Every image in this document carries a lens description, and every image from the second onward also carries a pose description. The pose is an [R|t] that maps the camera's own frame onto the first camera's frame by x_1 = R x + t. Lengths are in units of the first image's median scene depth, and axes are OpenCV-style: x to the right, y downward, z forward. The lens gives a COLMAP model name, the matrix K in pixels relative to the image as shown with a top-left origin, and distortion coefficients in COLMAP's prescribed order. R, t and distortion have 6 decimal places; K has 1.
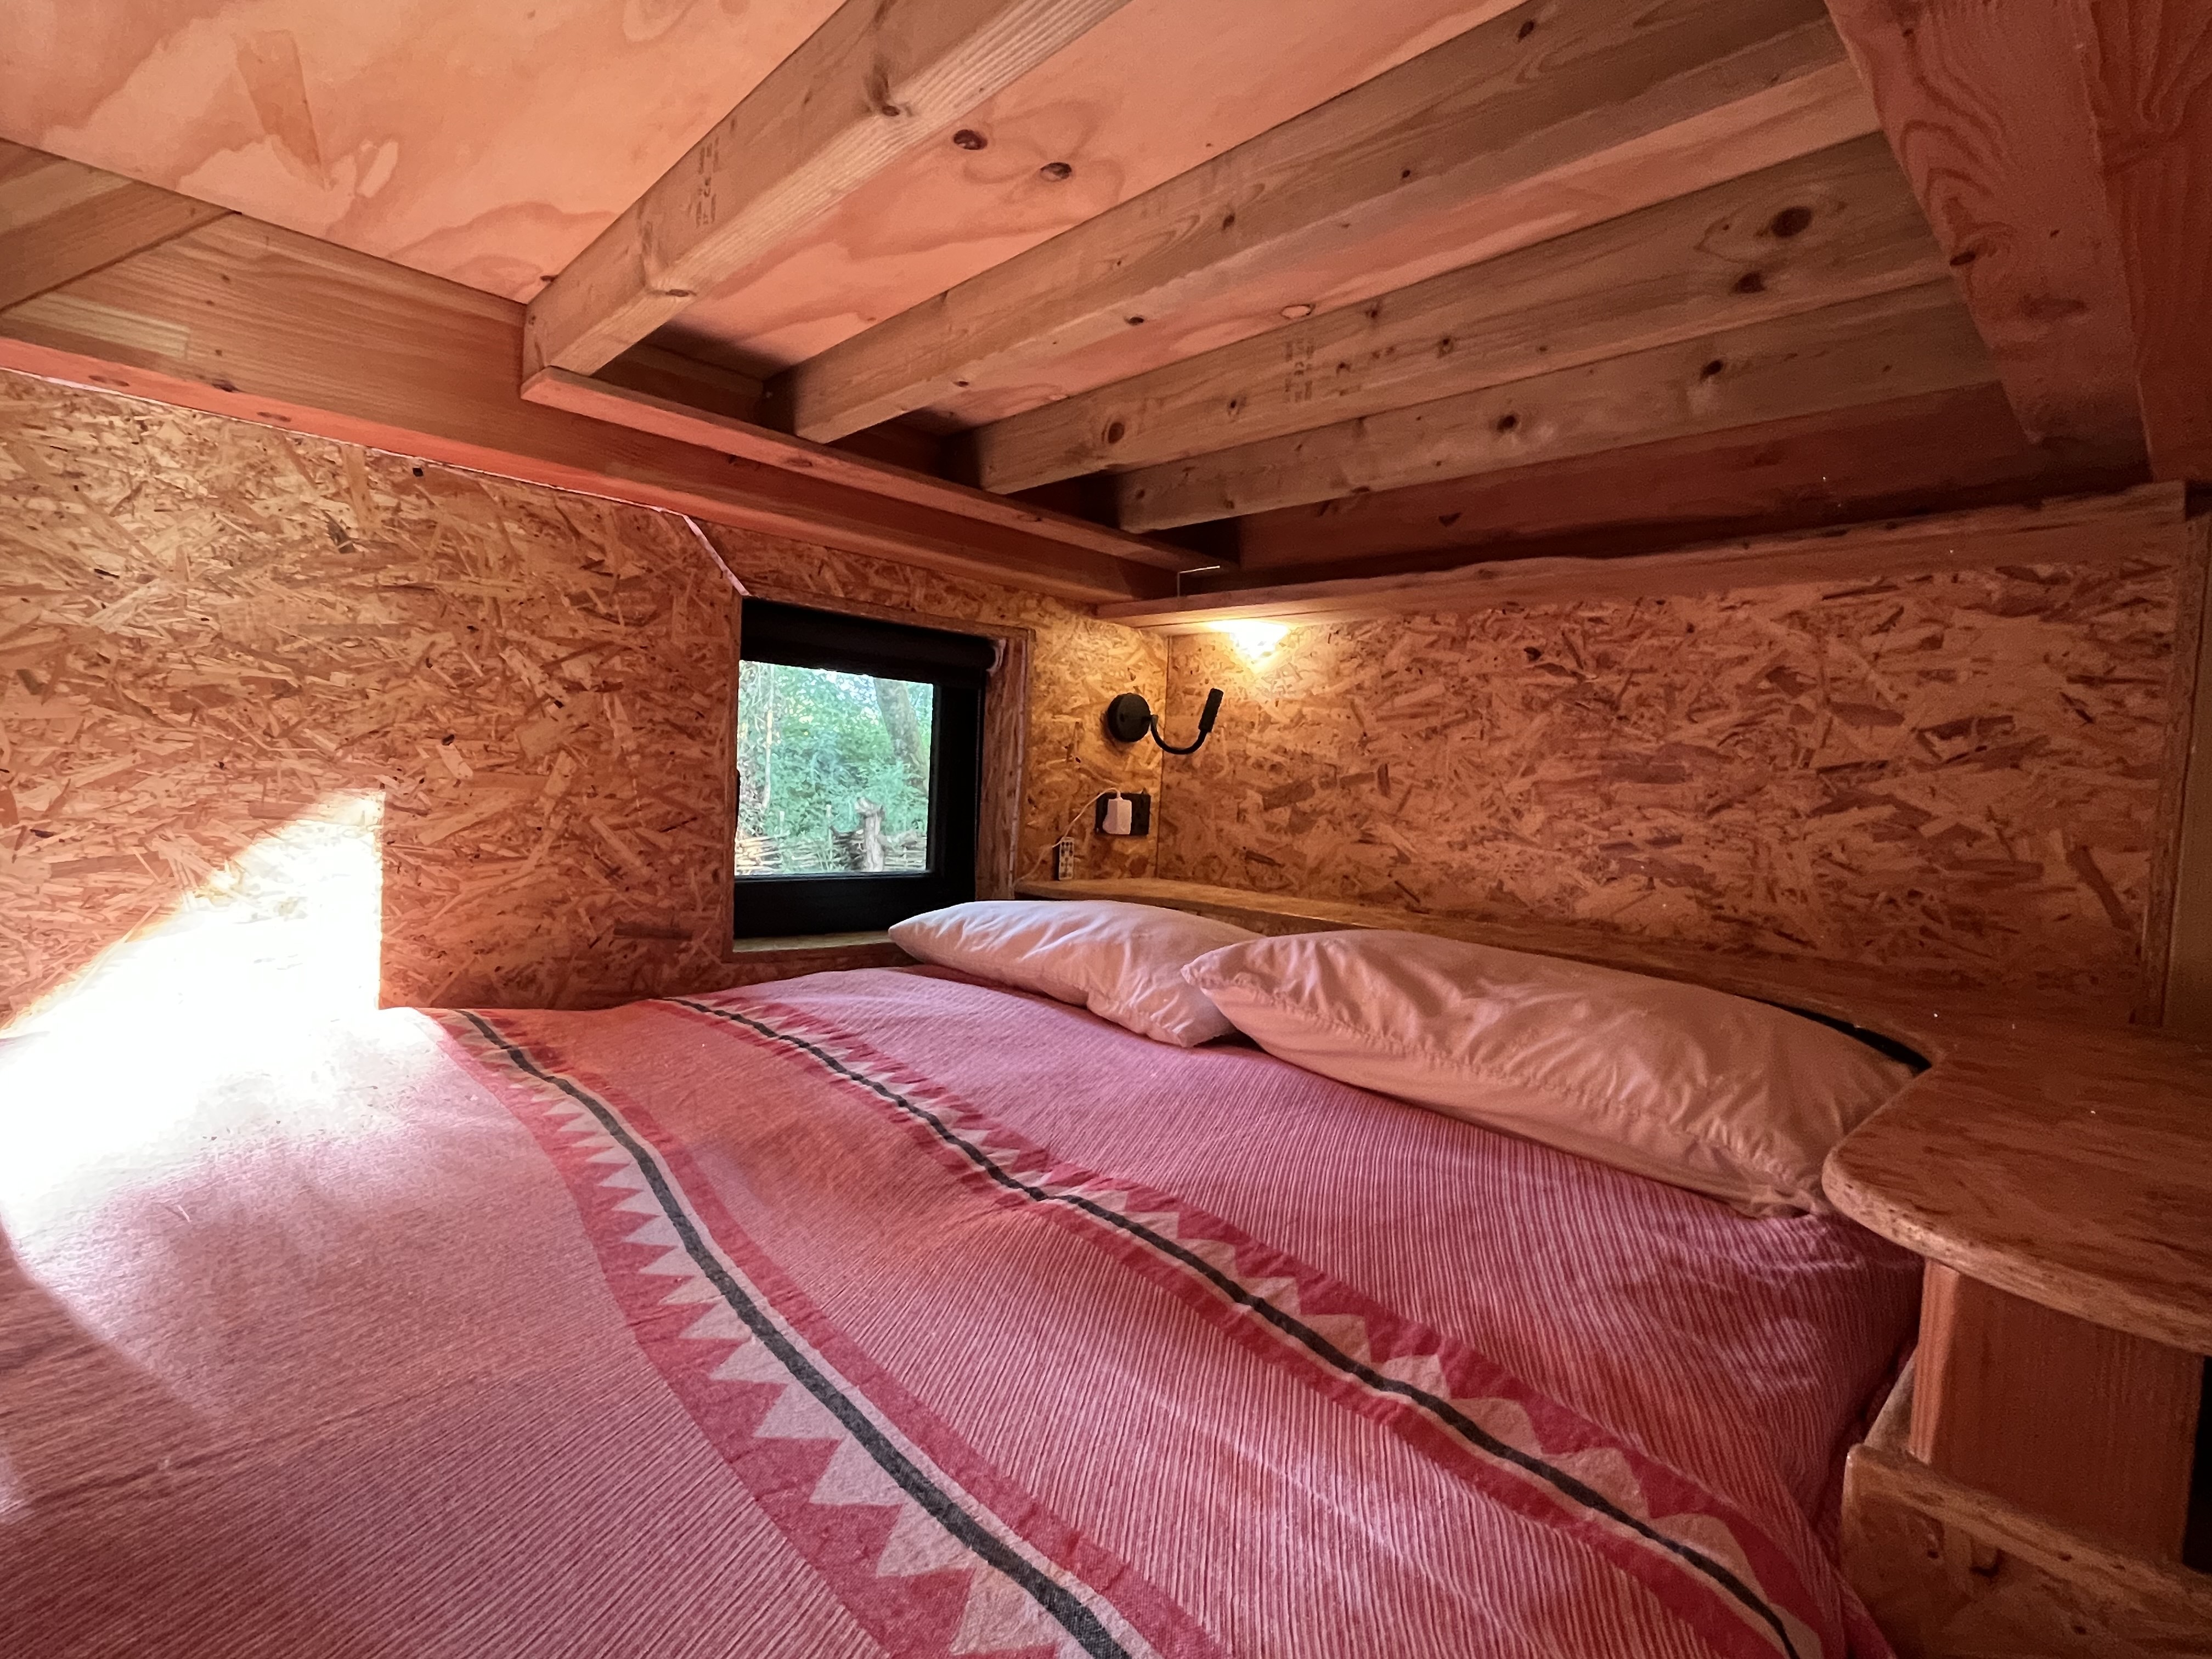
lens RADIAL K [[1090.9, 0, 1105.8], [0, 1090.9, 832.9], [0, 0, 1]] dist [-0.004307, -0.000555]
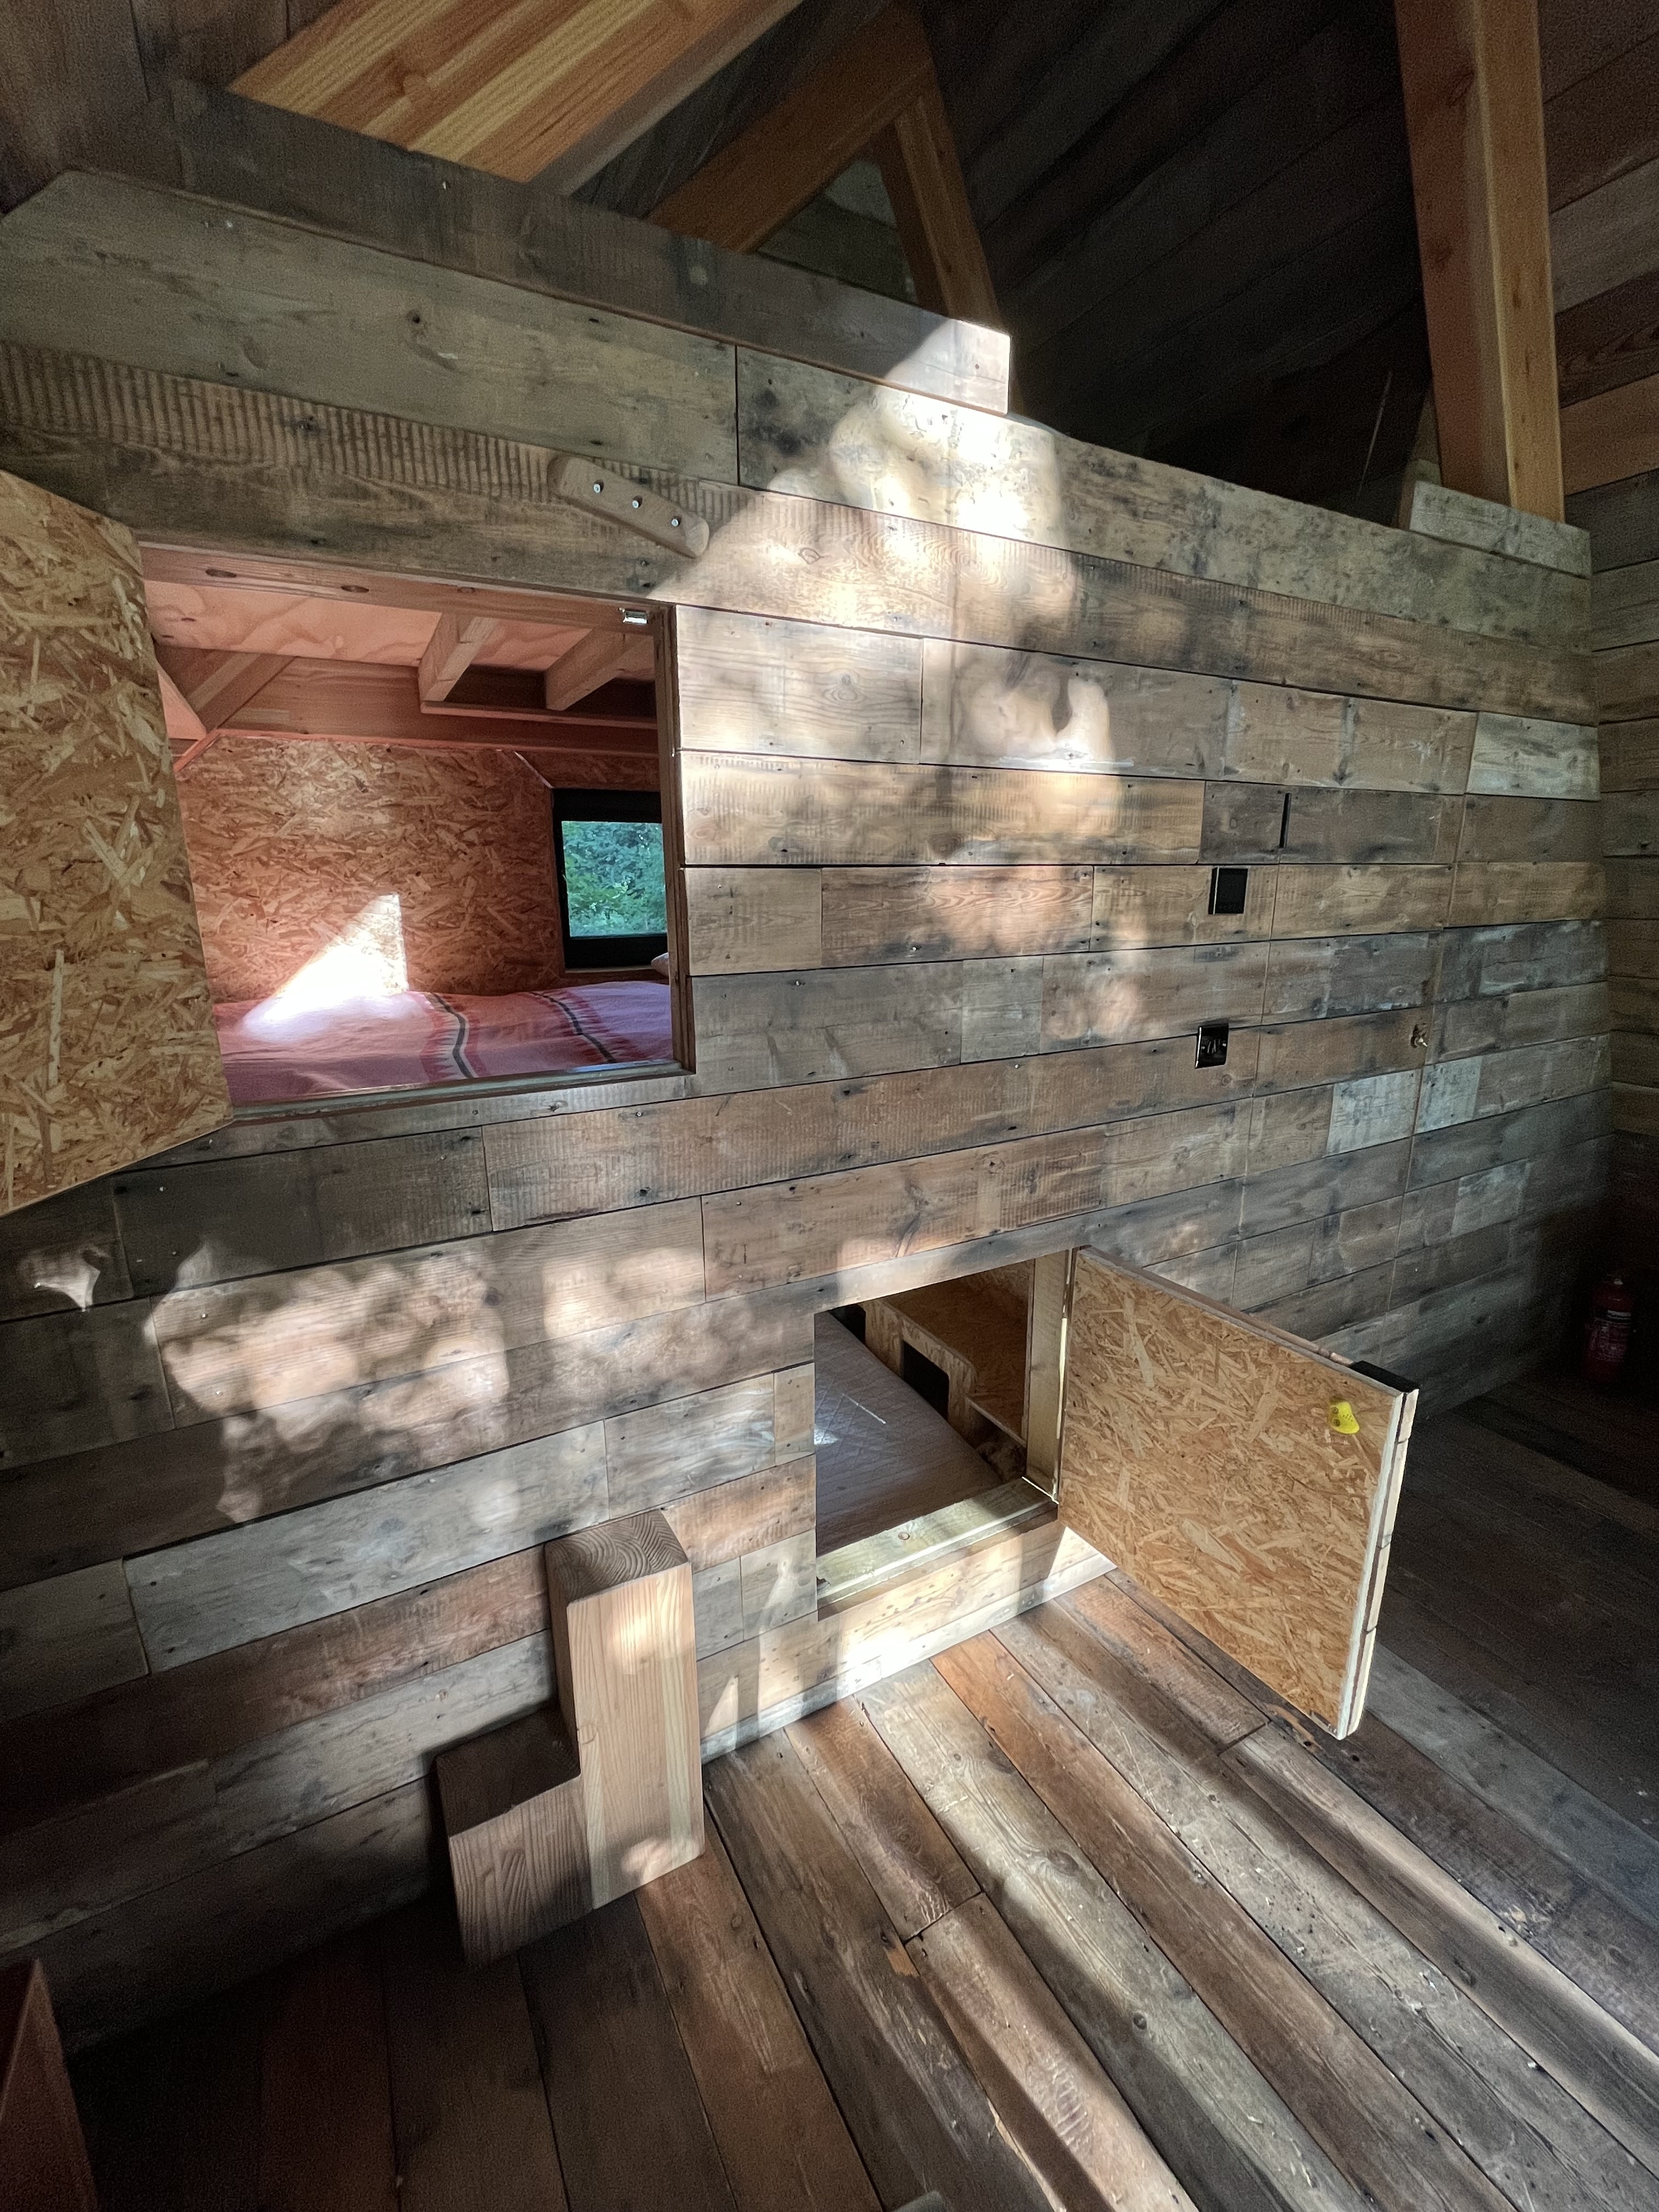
lens RADIAL K [[912.2, 0, 813.7], [0, 912.2, 1099.9], [0, 0, 1]] dist [0.000098, -0.000213]
pose [[0.975899, -0.007232, -0.218103, 0.595757], [0.048944, 0.981242, 0.186462, 0.060508], [0.212664, -0.192643, 0.957947, -0.711606]]
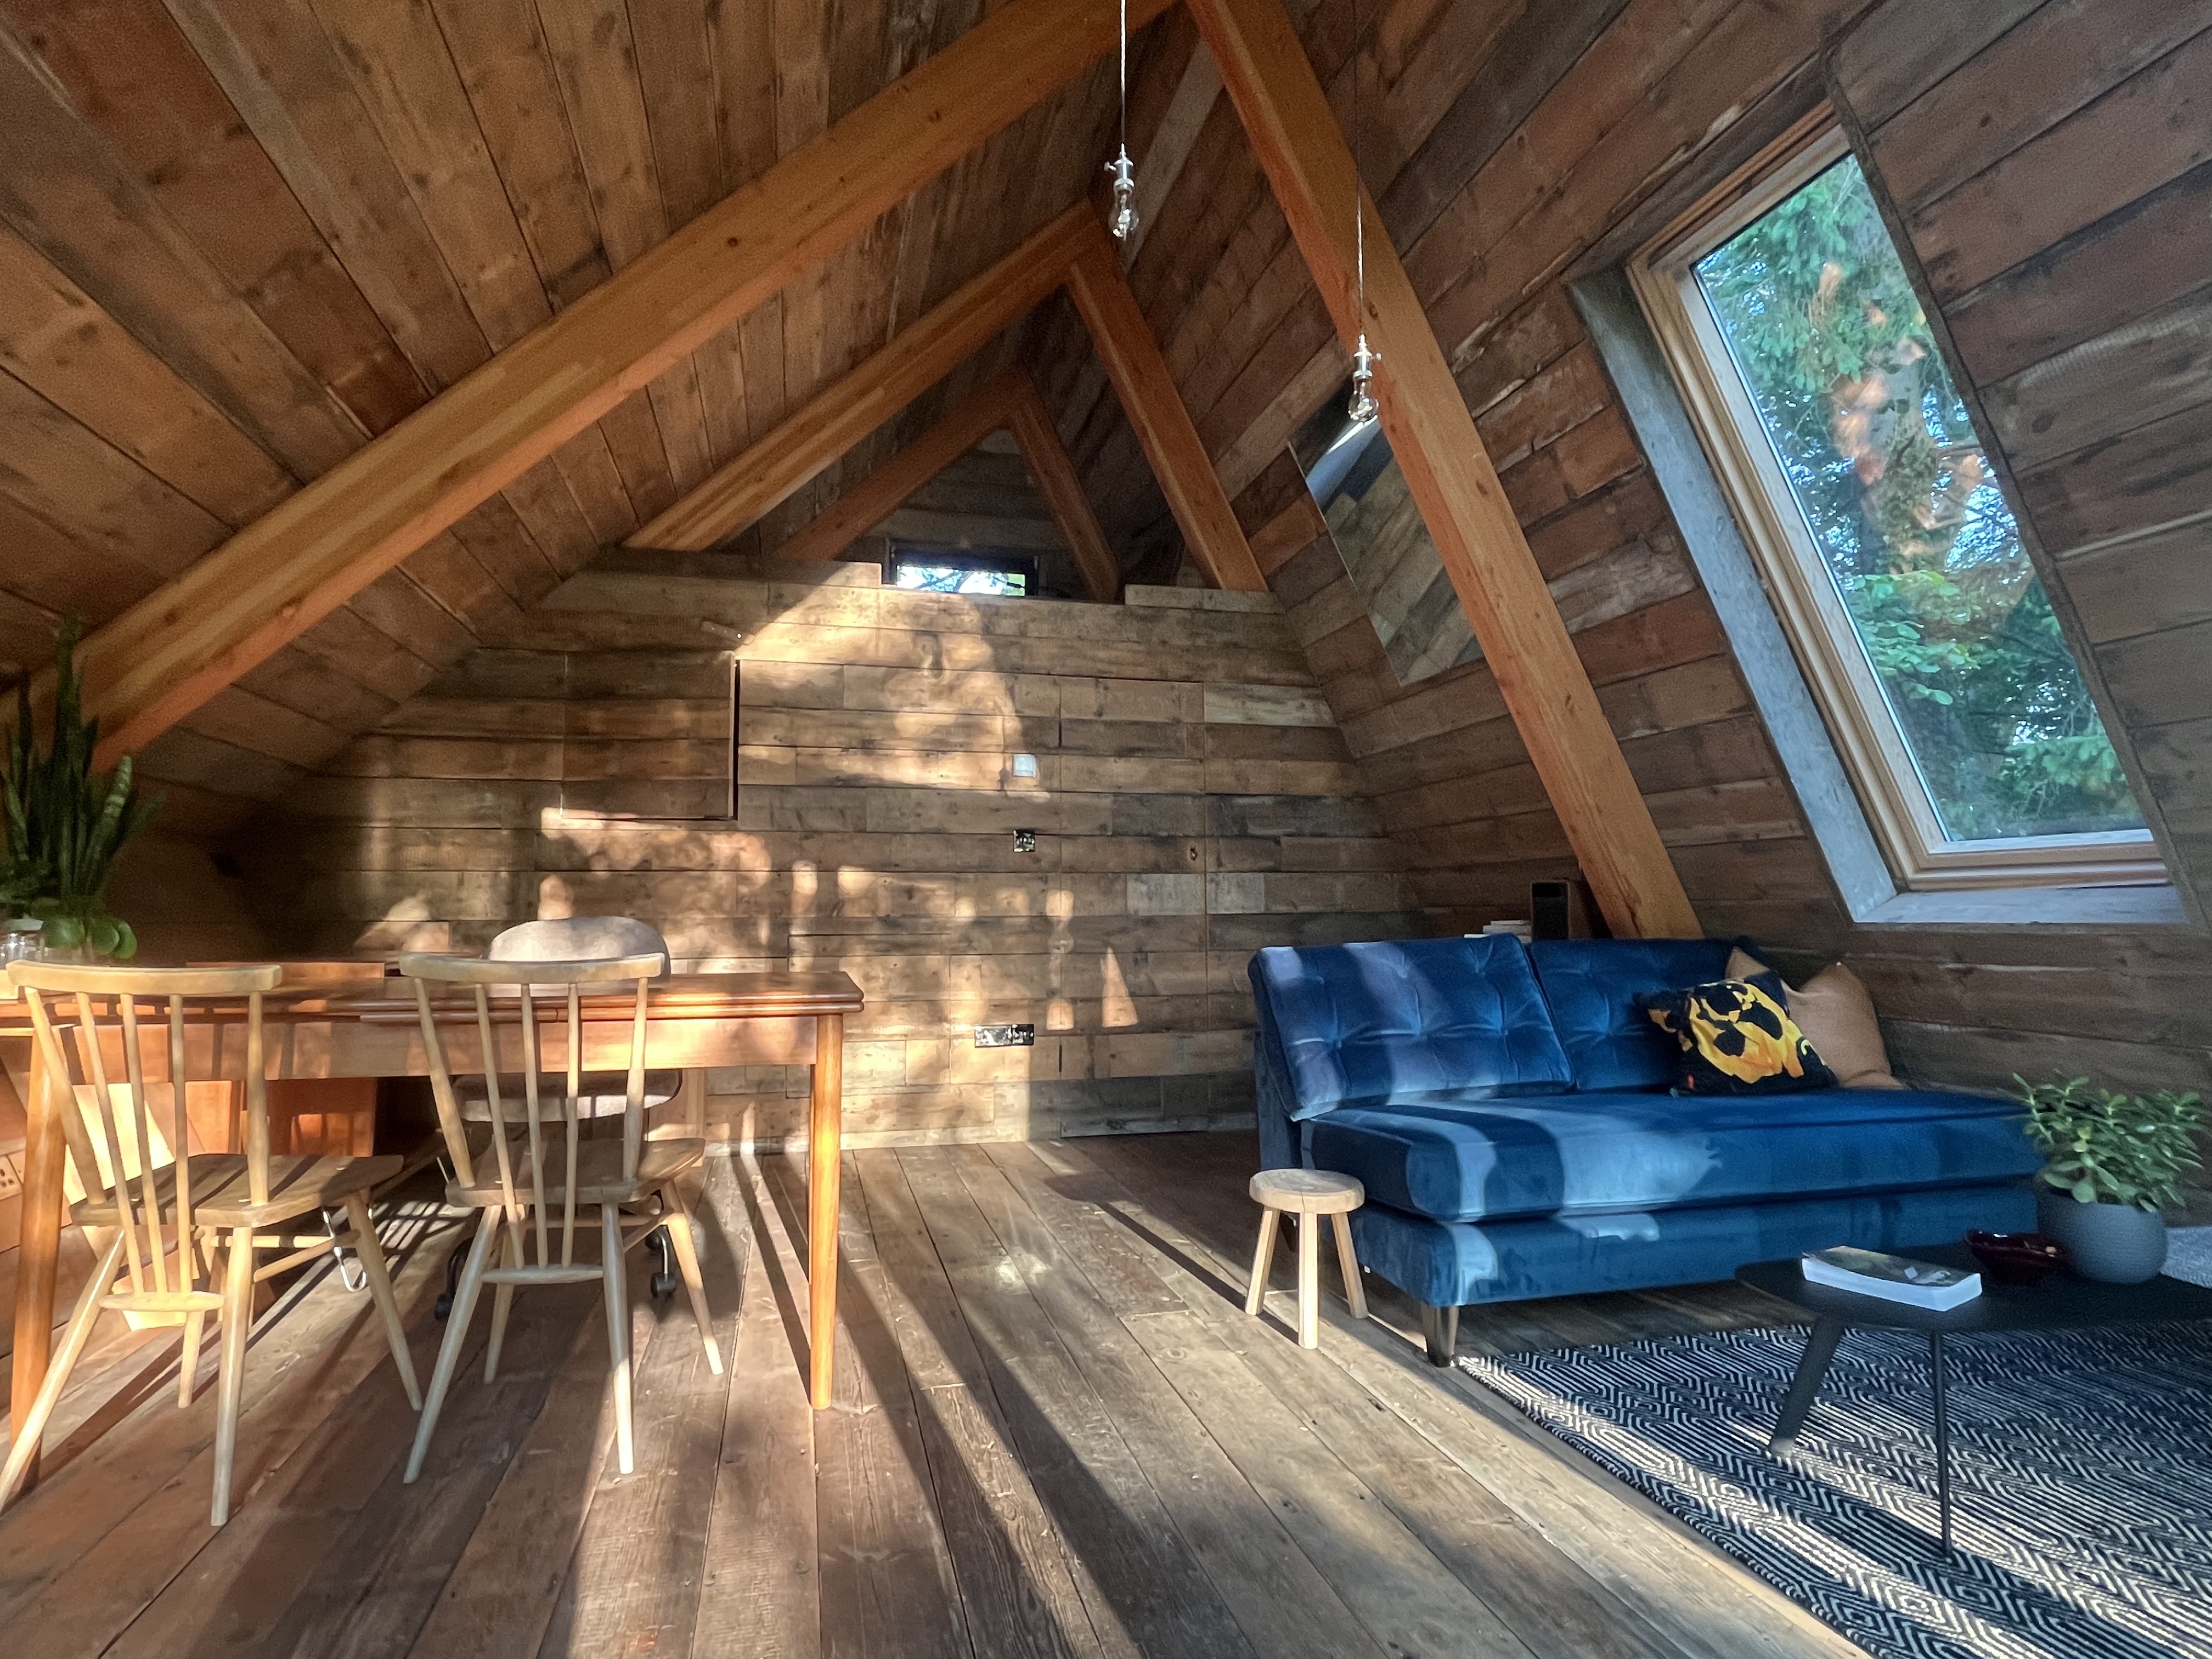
lens RADIAL K [[1152.5, 0, 1110.1], [0, 1152.5, 834.3], [0, 0, 1]] dist [0.001068, 0.000056]
pose [[0.894700, -0.086924, -0.438128, 5.255508], [0.028759, 0.990057, -0.137697, 1.594008], [0.445741, 0.110597, 0.888304, -4.140486]]
